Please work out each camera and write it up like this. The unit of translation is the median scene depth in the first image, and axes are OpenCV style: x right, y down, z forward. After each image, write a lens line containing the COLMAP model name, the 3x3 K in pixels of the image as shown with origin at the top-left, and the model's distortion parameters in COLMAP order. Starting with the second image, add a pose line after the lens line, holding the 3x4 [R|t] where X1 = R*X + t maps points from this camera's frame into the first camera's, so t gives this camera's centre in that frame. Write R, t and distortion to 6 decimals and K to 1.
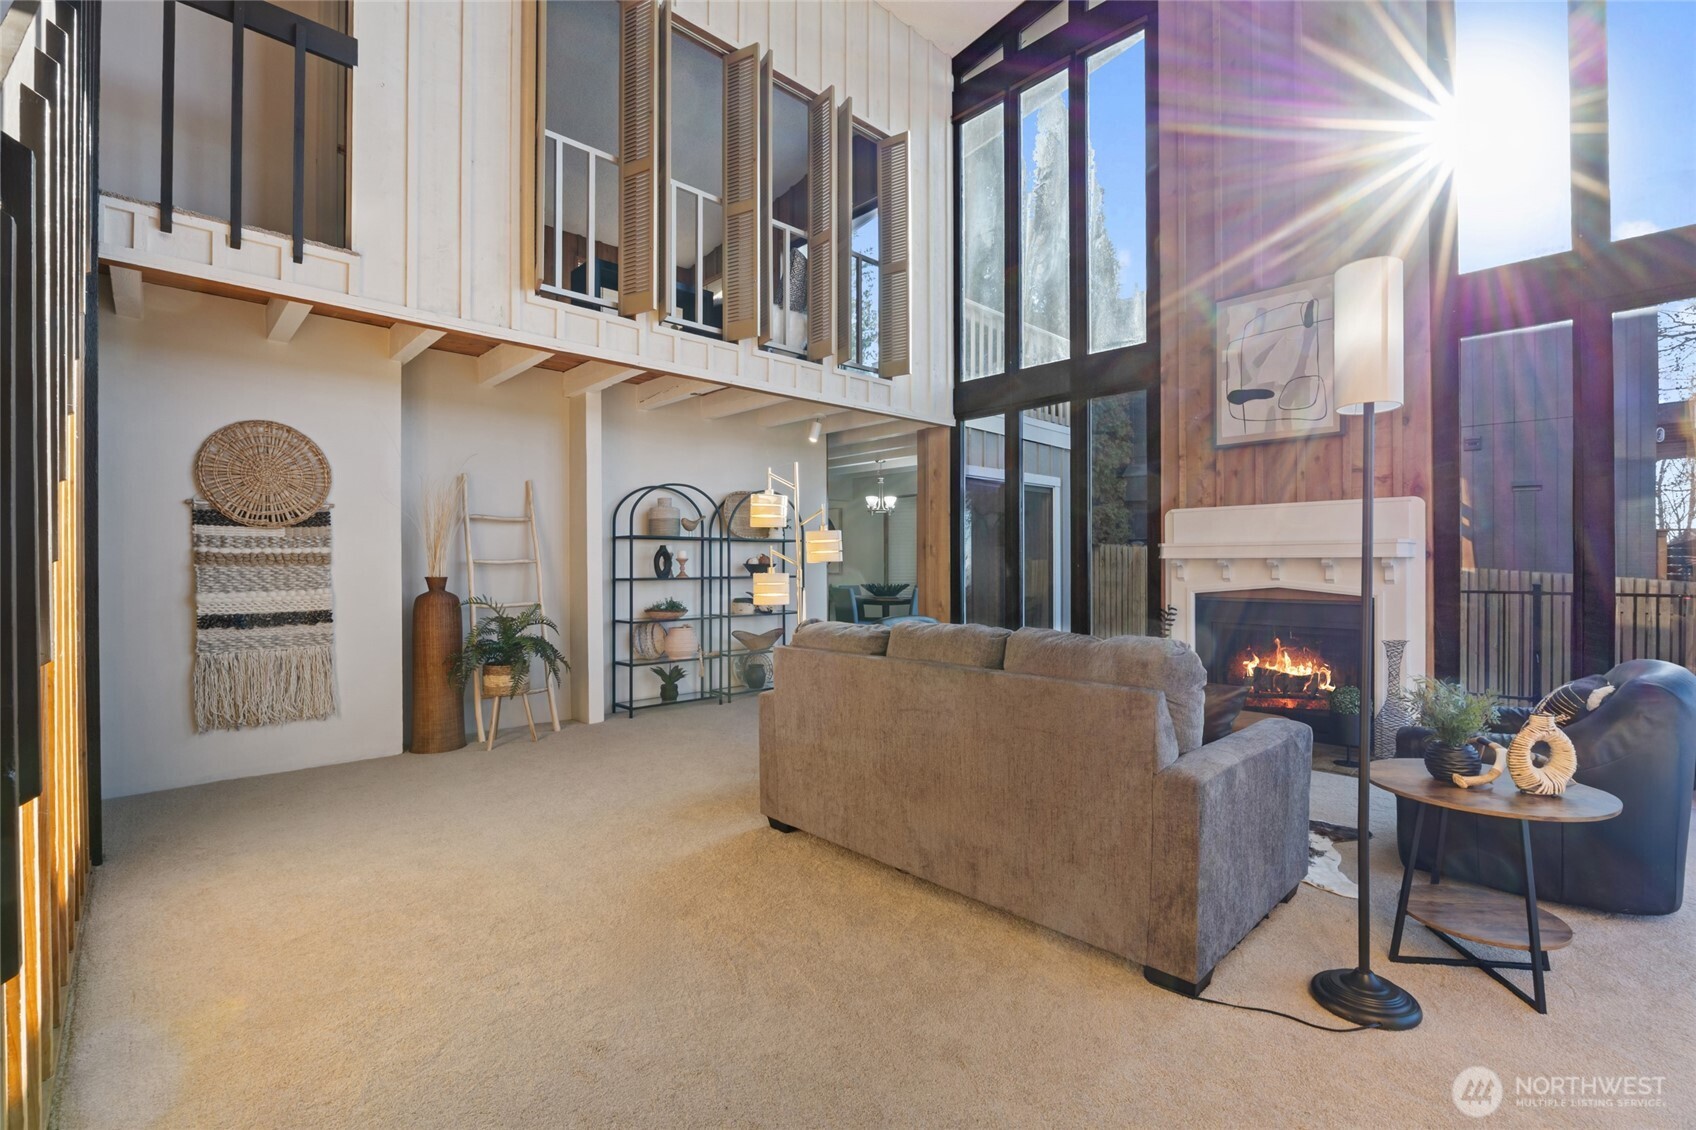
lens RADIAL K [[734.2, 0, 848.8], [0, 734.2, 570.8], [0, 0, 1]] dist [-0.014952, 0.000494]
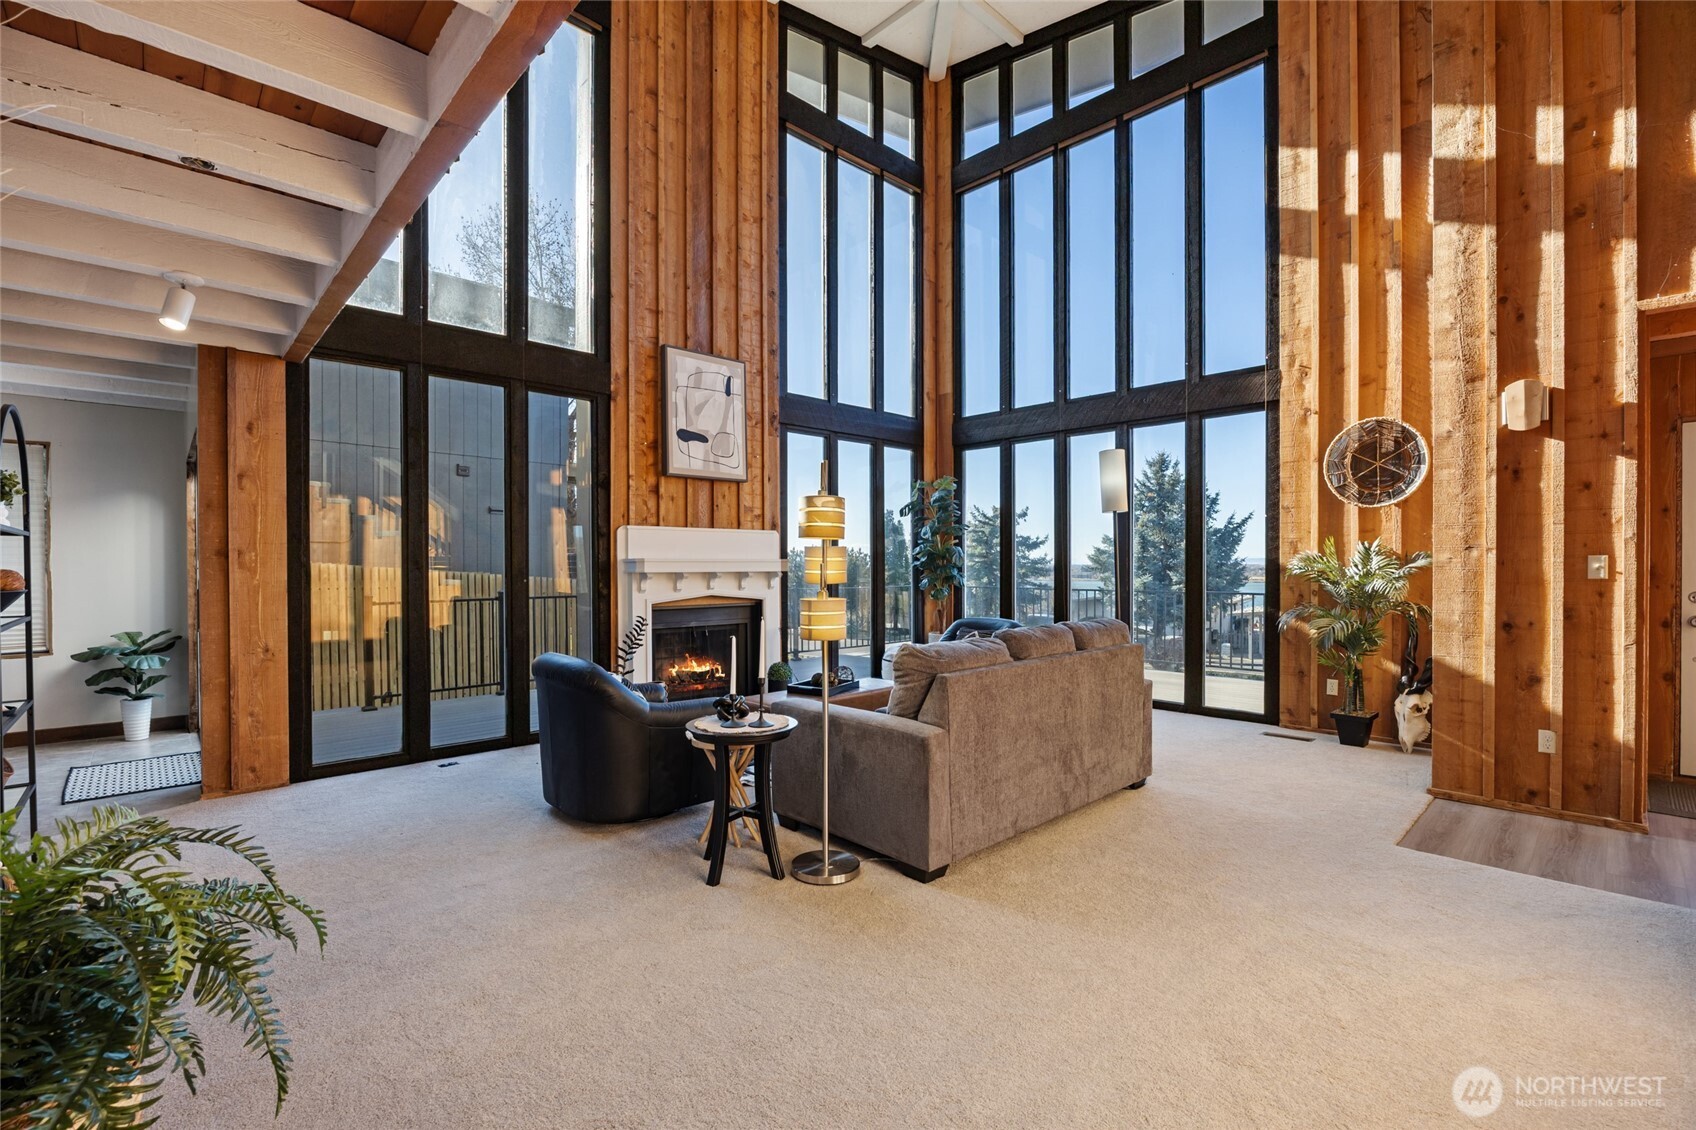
lens RADIAL K [[734.2, 0, 848.8], [0, 734.2, 570.8], [0, 0, 1]] dist [-0.014952, 0.000494]
pose [[0.021277, -0.002587, 0.999770, -0.644959], [0.016184, 0.999867, 0.002243, -0.016850], [-0.999643, 0.016132, 0.021316, 0.708294]]
